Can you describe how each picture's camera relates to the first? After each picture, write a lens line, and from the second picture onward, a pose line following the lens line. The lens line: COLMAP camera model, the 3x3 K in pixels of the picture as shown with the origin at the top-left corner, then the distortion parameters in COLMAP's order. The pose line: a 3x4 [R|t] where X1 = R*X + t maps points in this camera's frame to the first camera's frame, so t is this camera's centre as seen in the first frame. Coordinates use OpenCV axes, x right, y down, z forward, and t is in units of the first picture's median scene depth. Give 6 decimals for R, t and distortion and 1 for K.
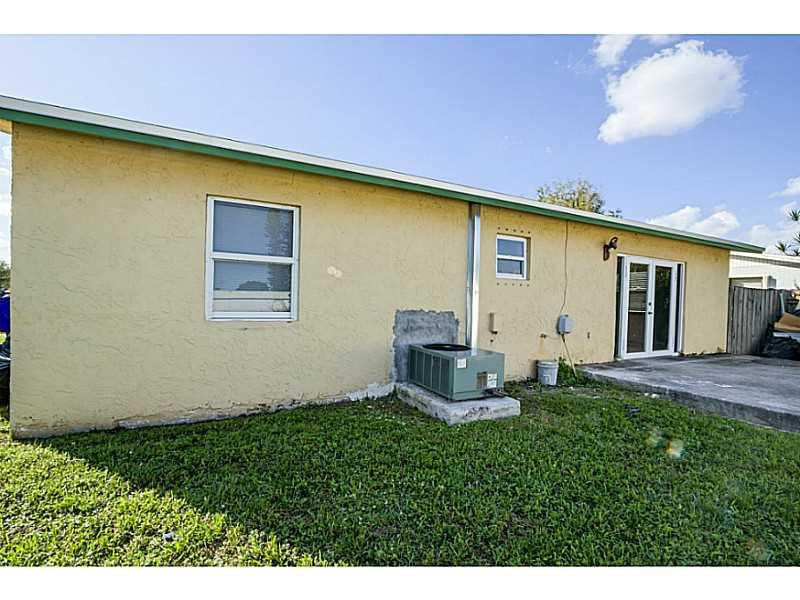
lens RADIAL K [[376.4, 0, 402.7], [0, 376.4, 302.5], [0, 0, 1]] dist [-0.015535, 0.000106]
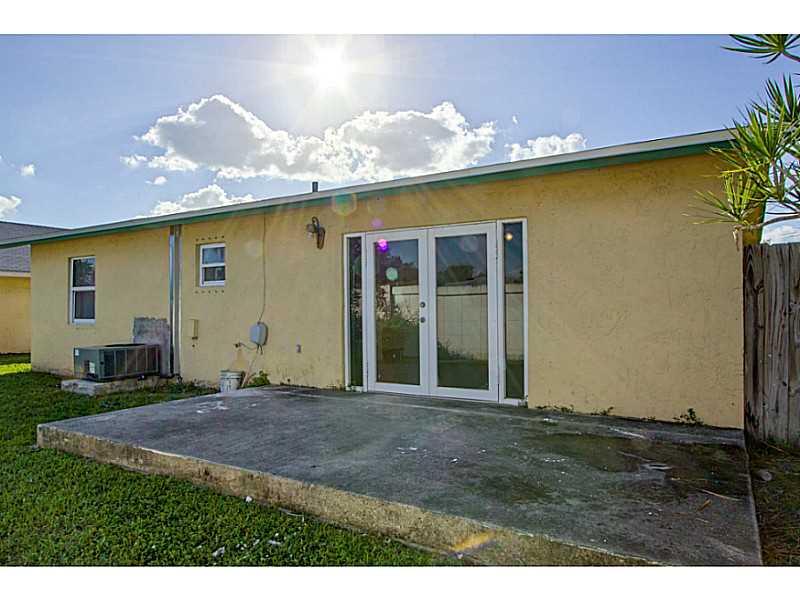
lens RADIAL K [[535.4, 0, 399.9], [0, 535.4, 302.2], [0, 0, 1]] dist [-0.008679, -0.000406]
pose [[0.510015, -0.037290, -0.859357, 2.159827], [0.011796, 0.999269, -0.036361, 0.046950], [0.860085, 0.008408, 0.510082, 0.847972]]
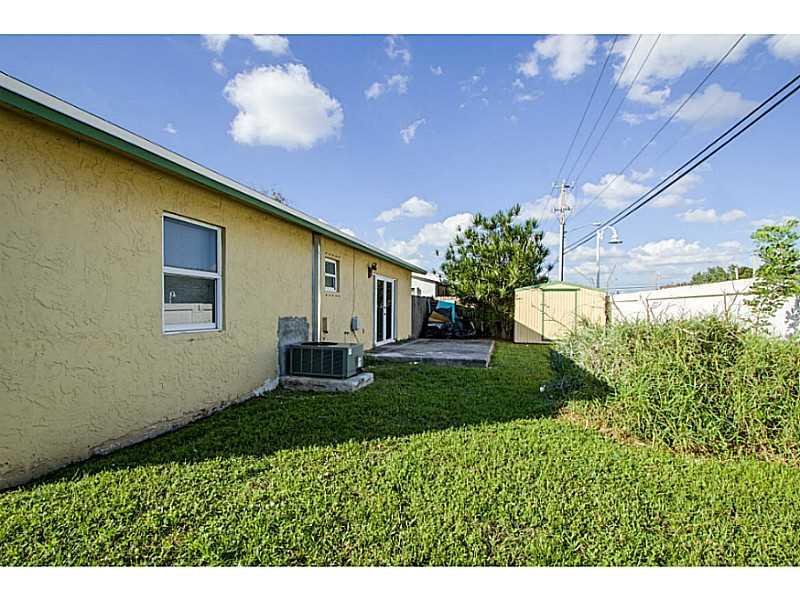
lens RADIAL K [[376.4, 0, 403.9], [0, 376.4, 303.9], [0, 0, 1]] dist [-0.015535, 0.000106]
pose [[0.689131, -0.016054, 0.724459, -0.623142], [0.024200, 0.999707, -0.000867, -0.012946], [-0.724233, 0.018130, 0.689317, -0.132466]]
